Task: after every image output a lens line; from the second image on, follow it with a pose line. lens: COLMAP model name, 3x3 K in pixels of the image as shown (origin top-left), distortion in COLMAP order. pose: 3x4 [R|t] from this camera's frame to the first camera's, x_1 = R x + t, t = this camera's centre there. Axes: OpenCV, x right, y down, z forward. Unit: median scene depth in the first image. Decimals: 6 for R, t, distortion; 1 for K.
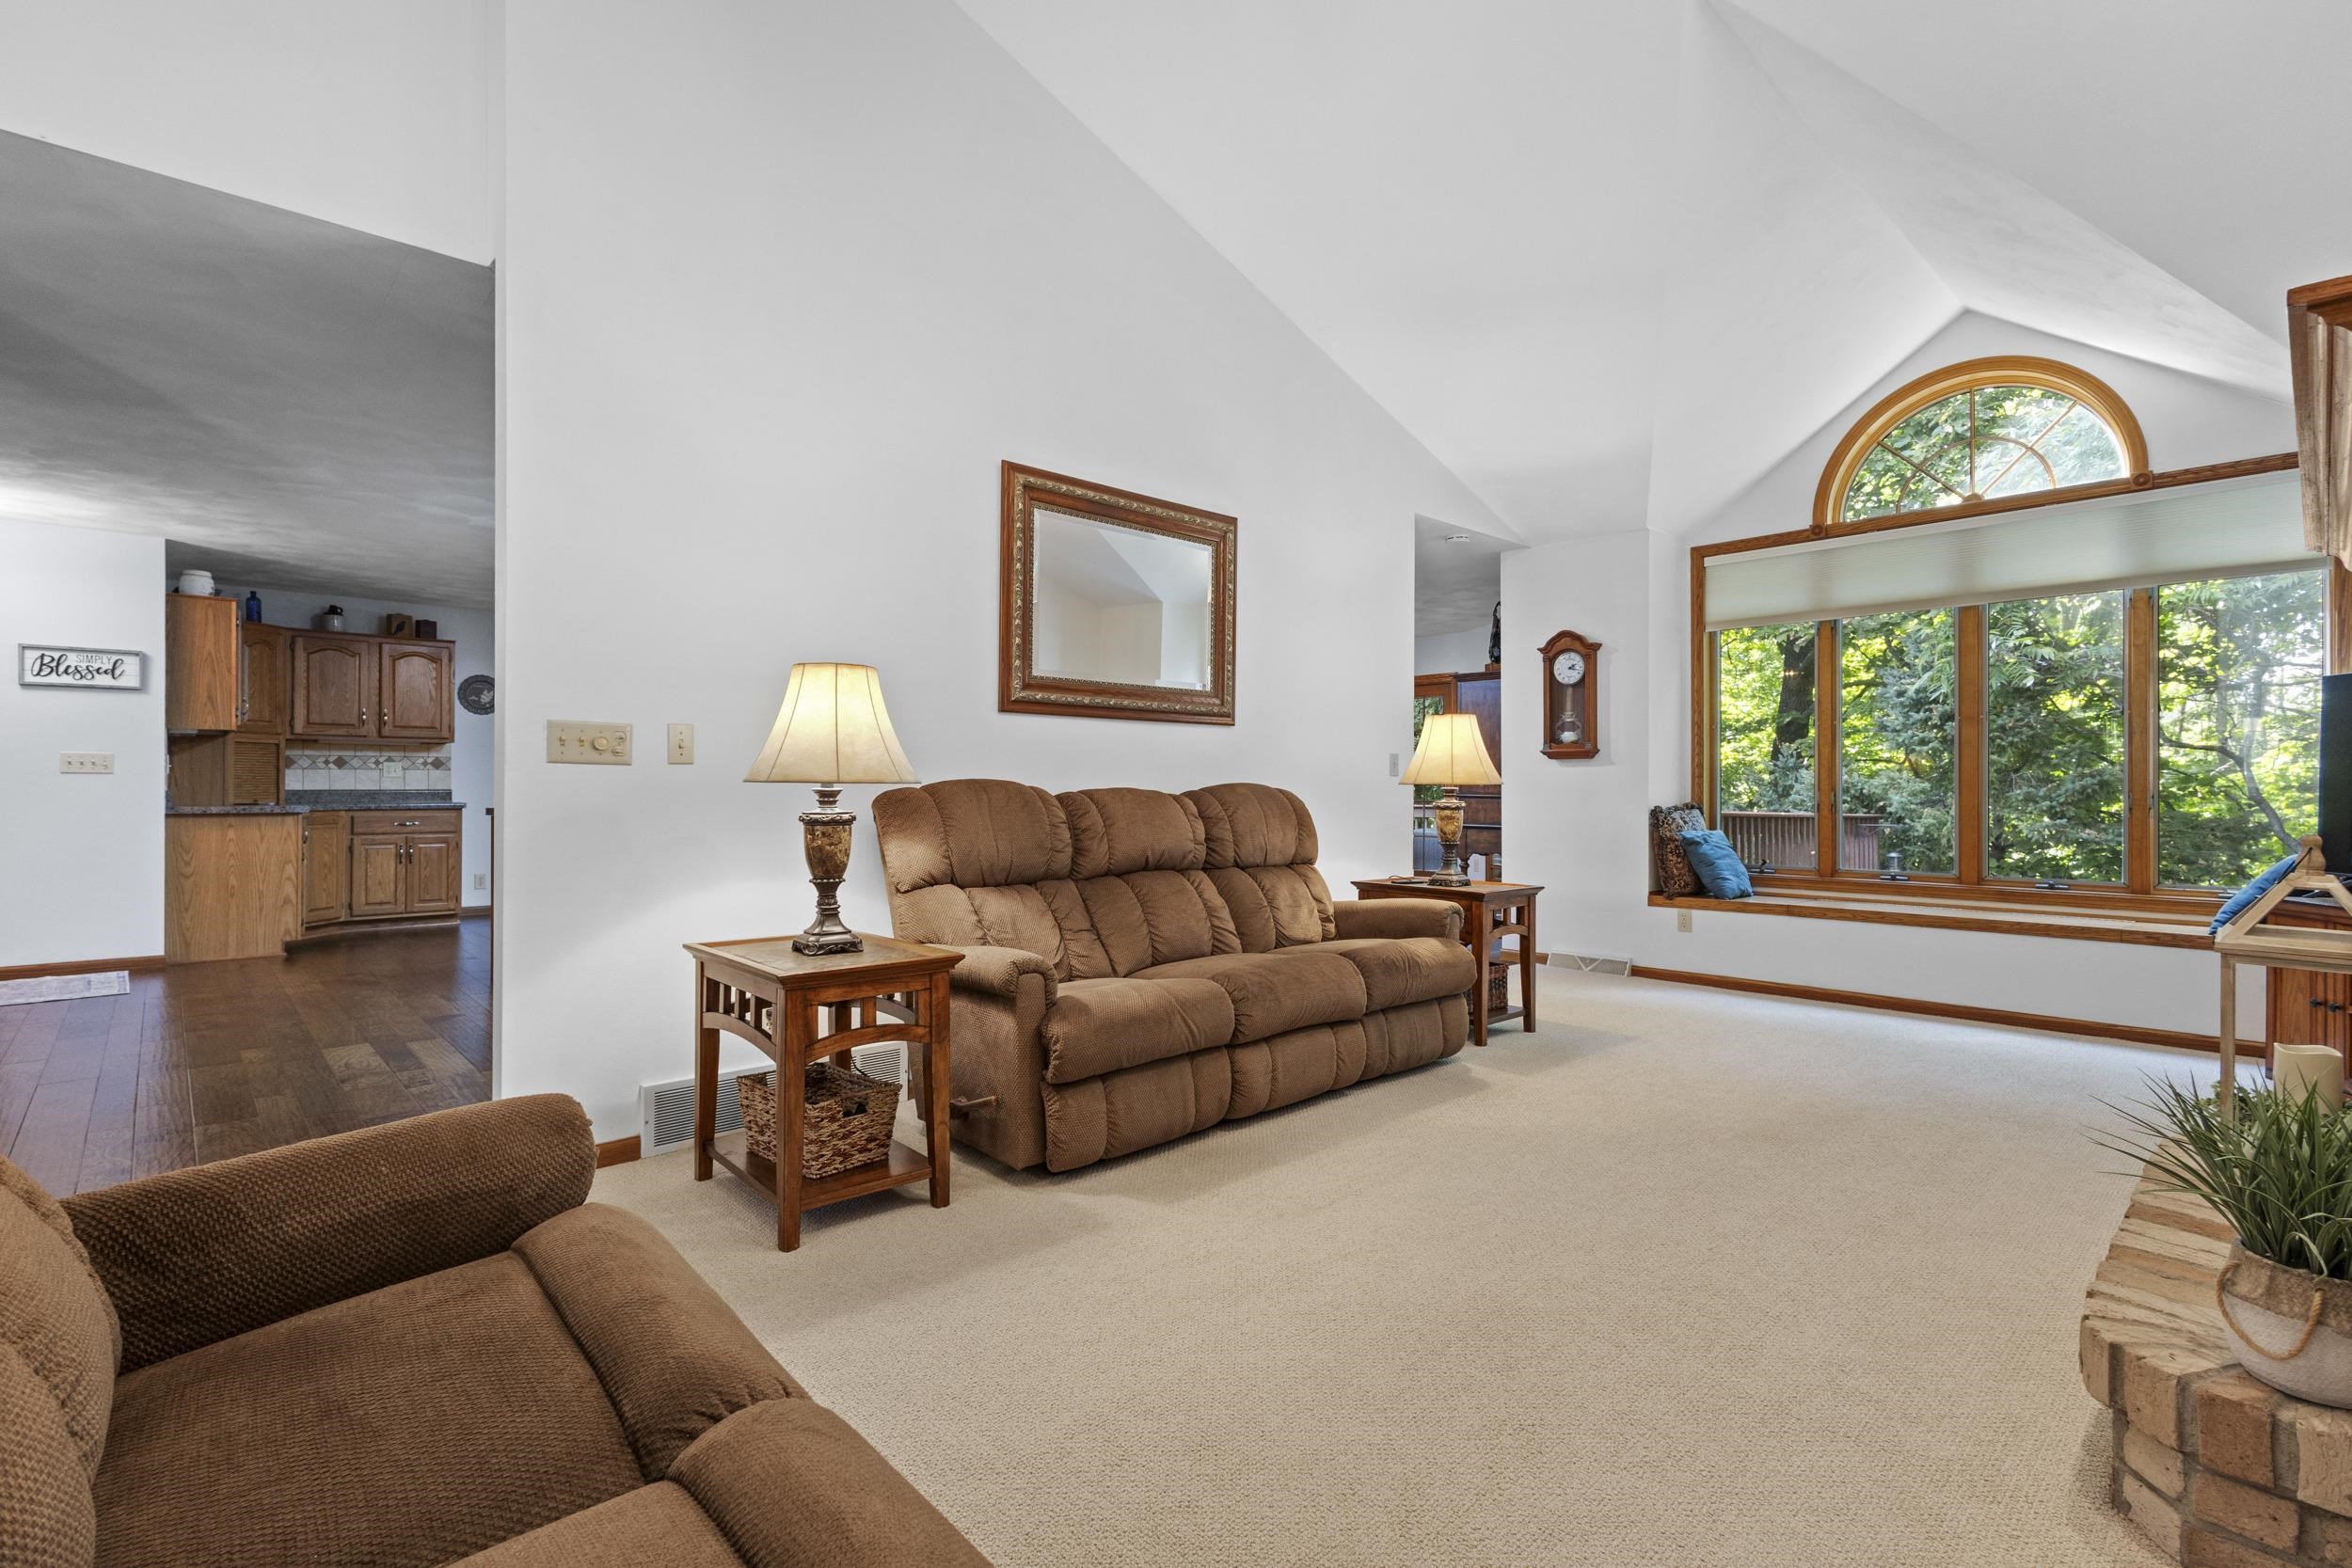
lens RADIAL K [[1074.4, 0, 1176.0], [0, 1074.4, 784.0], [0, 0, 1]] dist [0.018434, -0.008566]
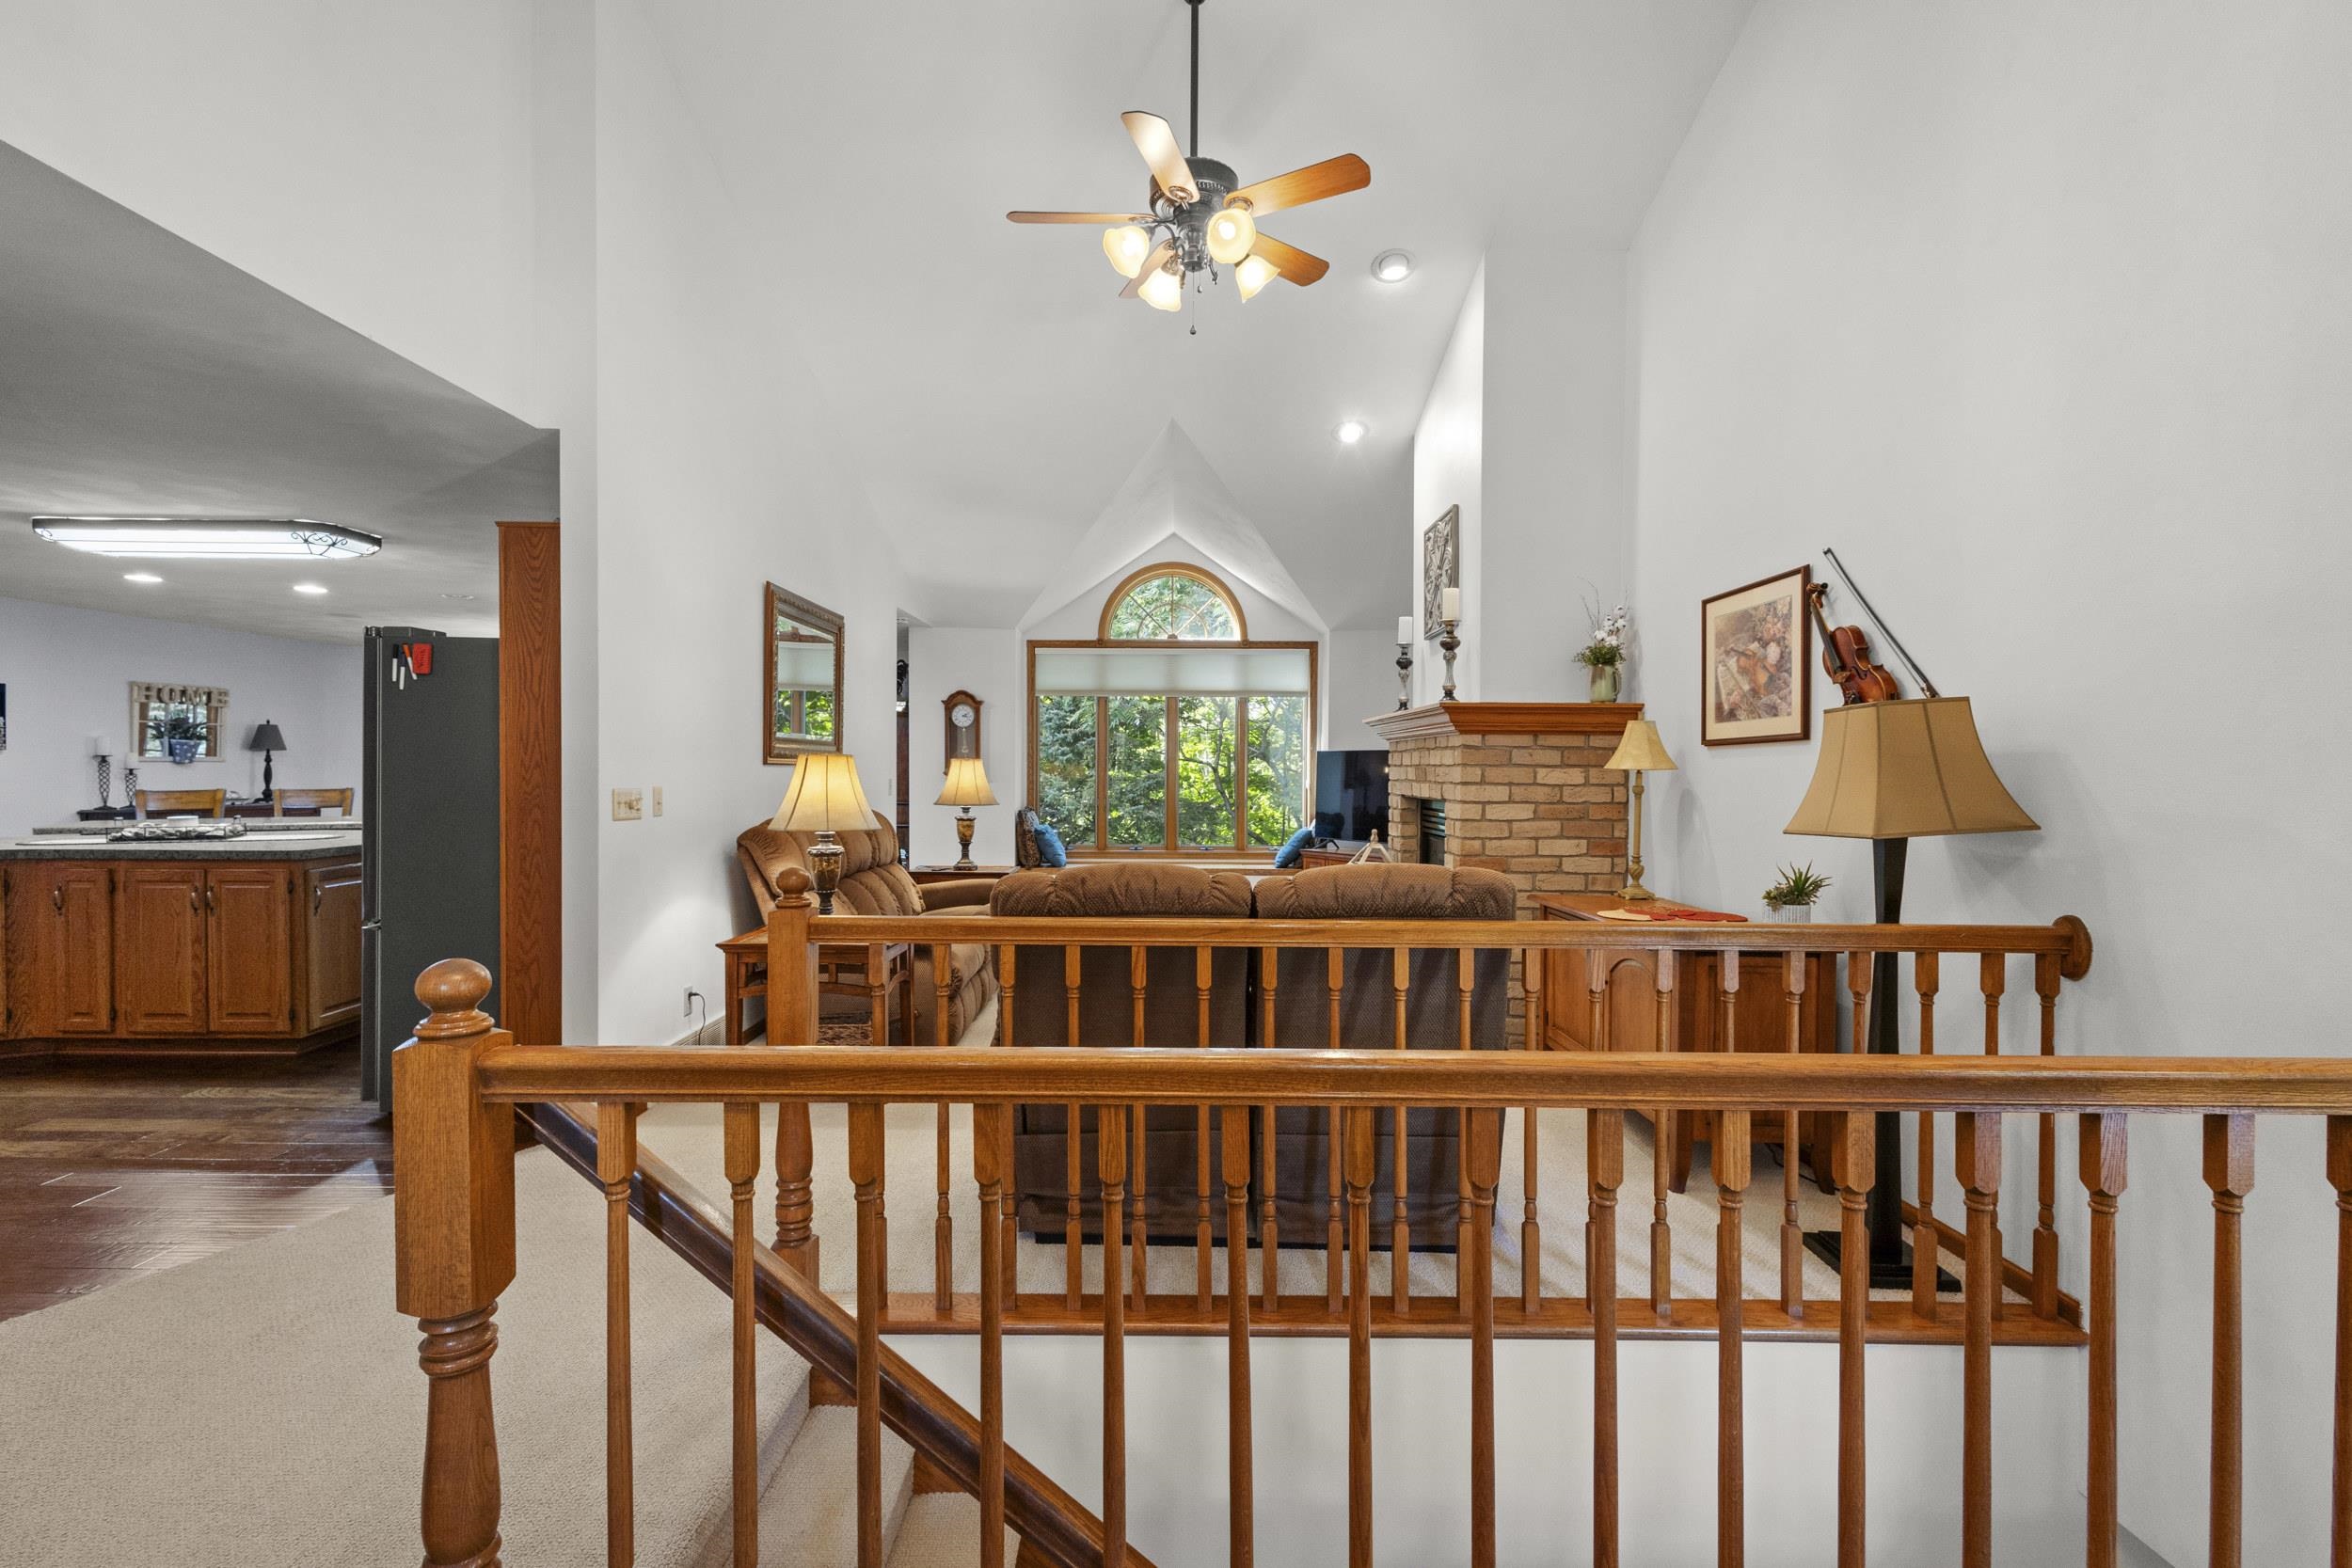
lens RADIAL K [[1074.4, 0, 1176.0], [0, 1074.4, 784.0], [0, 0, 1]] dist [0.018434, -0.008566]
pose [[0.679426, -0.008210, 0.733698, -0.470210], [-0.007035, 0.999819, 0.017703, -0.040895], [-0.733710, -0.017189, 0.679245, -0.182810]]
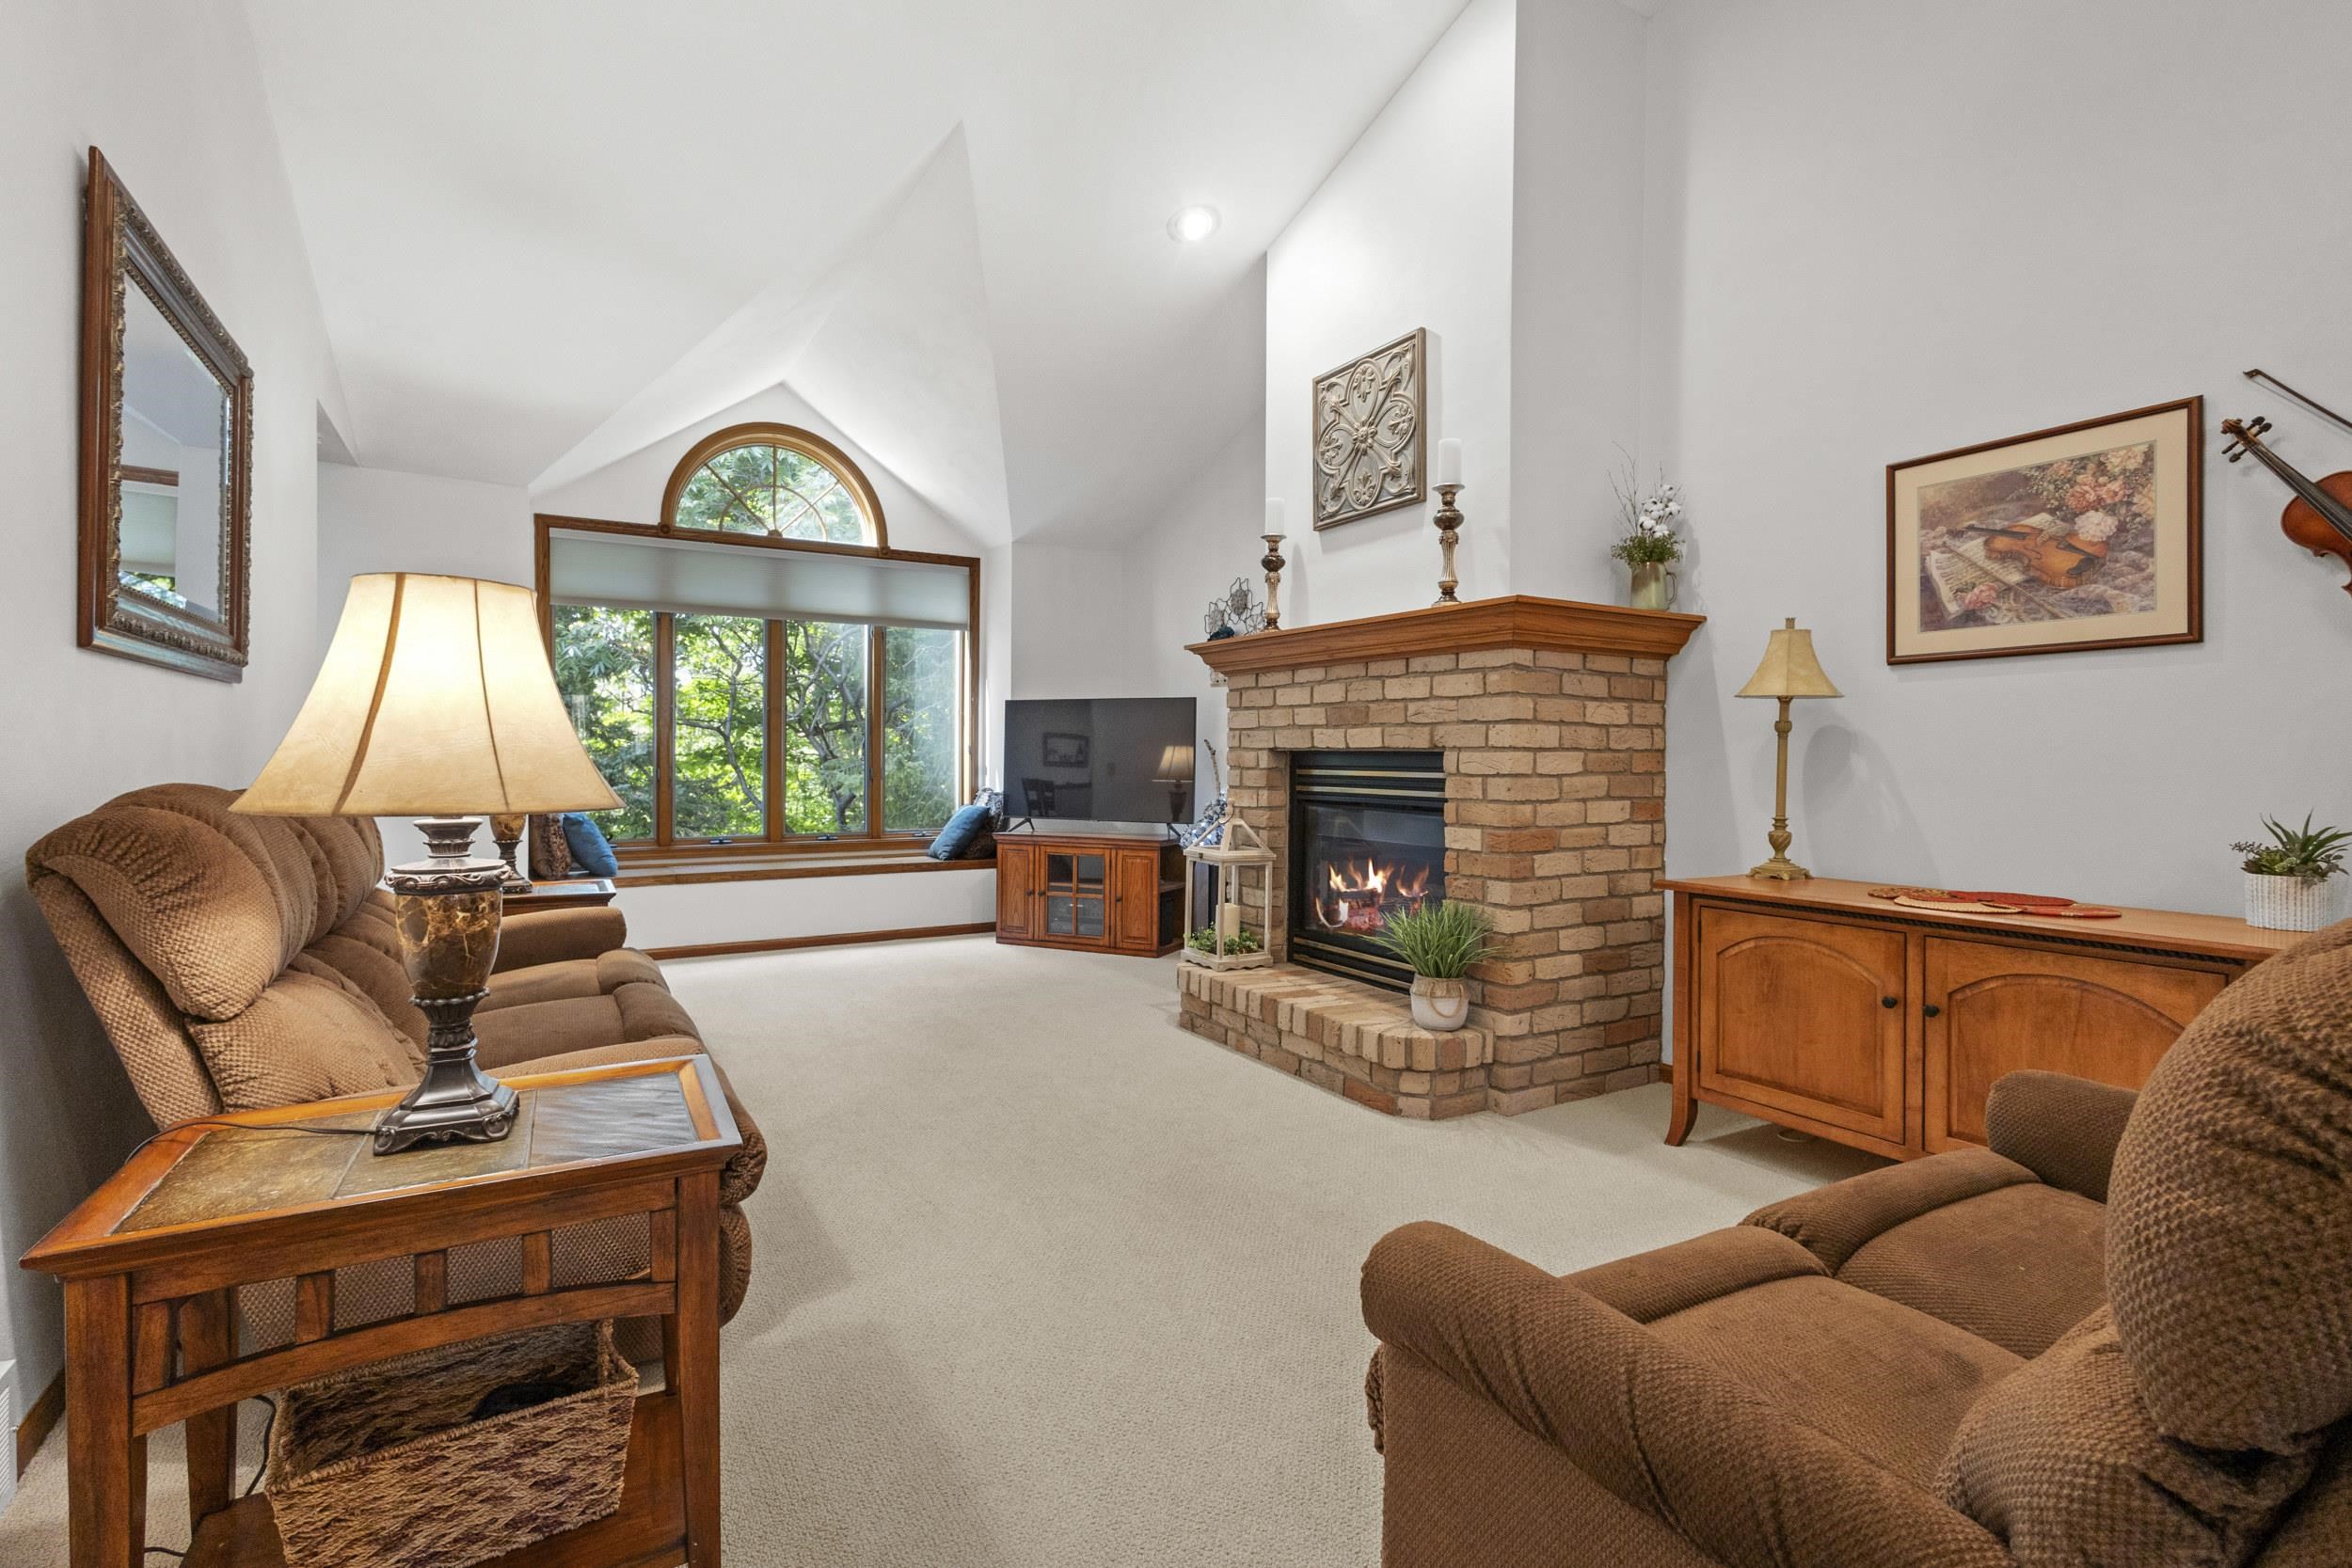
lens RADIAL K [[1081.4, 0, 1168.1], [0, 1081.4, 771.4], [0, 0, 1]] dist [0.000510, 0.000116]
pose [[0.219621, -0.015790, 0.975457, -0.314338], [-0.009107, 0.999792, 0.018235, -0.013338], [-0.975543, -0.012889, 0.219432, 0.228922]]
